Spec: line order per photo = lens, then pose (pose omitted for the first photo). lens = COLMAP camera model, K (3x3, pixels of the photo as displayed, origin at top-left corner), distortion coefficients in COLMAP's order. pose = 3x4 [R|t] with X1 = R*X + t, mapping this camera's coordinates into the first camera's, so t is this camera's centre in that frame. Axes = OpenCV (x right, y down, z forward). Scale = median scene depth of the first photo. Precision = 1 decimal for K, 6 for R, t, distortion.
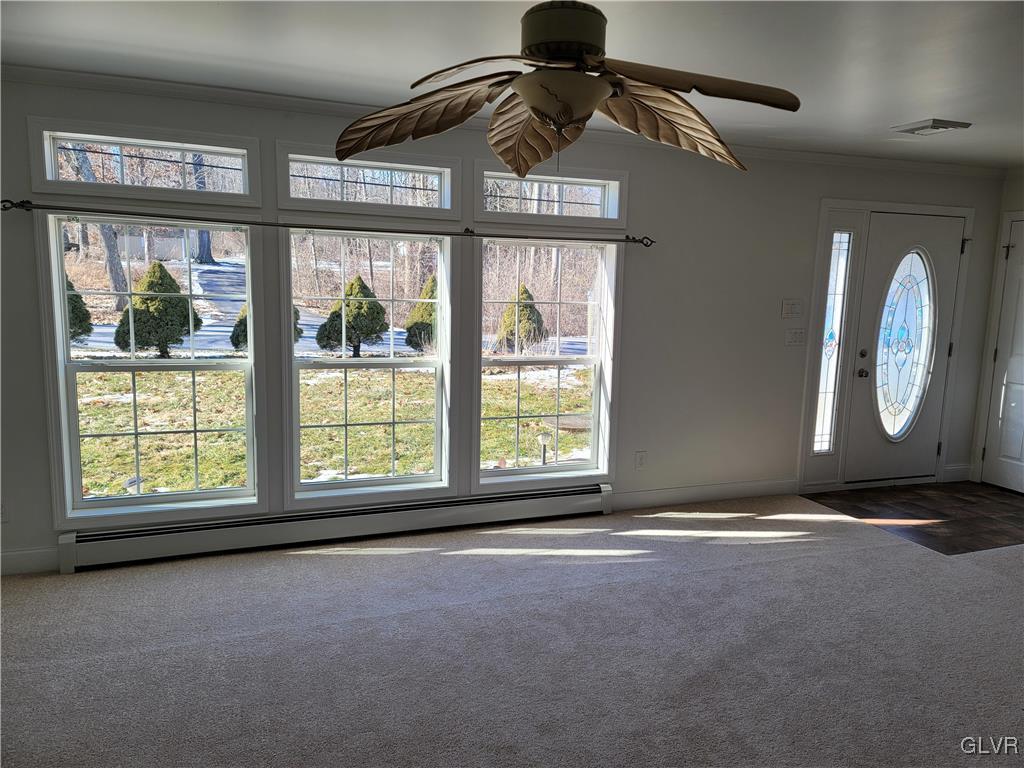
lens RADIAL K [[668.1, 0, 538.1], [0, 668.1, 388.5], [0, 0, 1]] dist [0.086044, 0.004714]
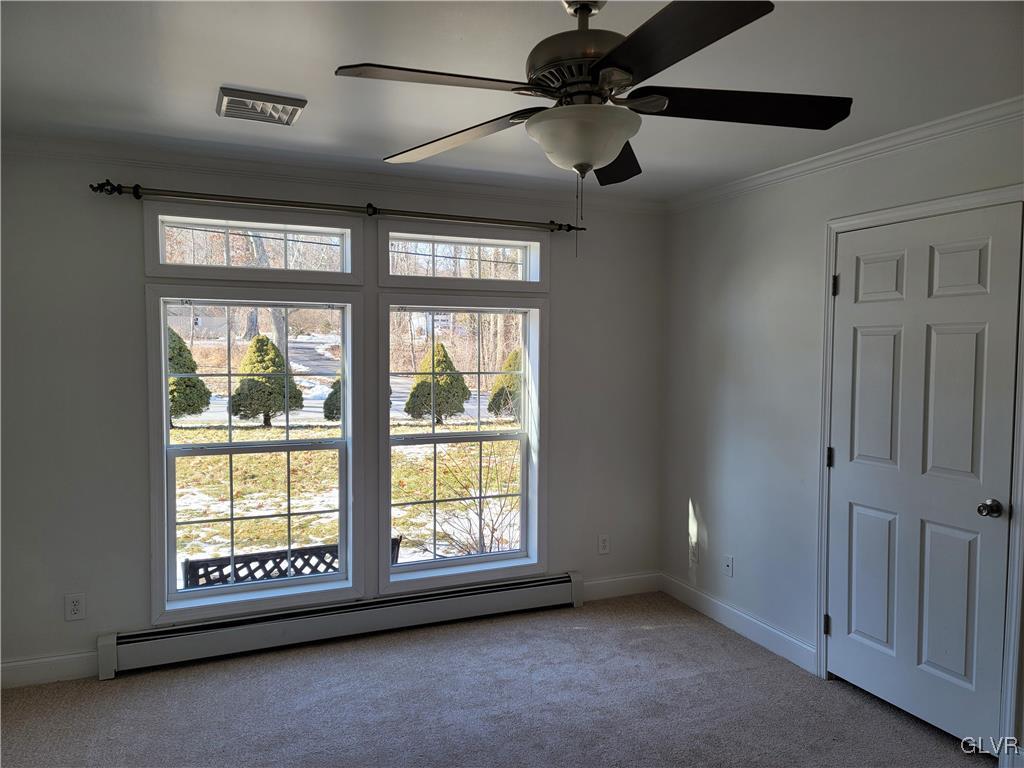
lens RADIAL K [[744.7, 0, 509.5], [0, 744.7, 381.0], [0, 0, 1]] dist [0.067381, -0.041195]
pose [[0.996551, -0.024543, 0.079270, -0.257007], [0.033476, 0.992986, -0.113398, 0.007870], [-0.075931, 0.115660, 0.990382, -0.084577]]
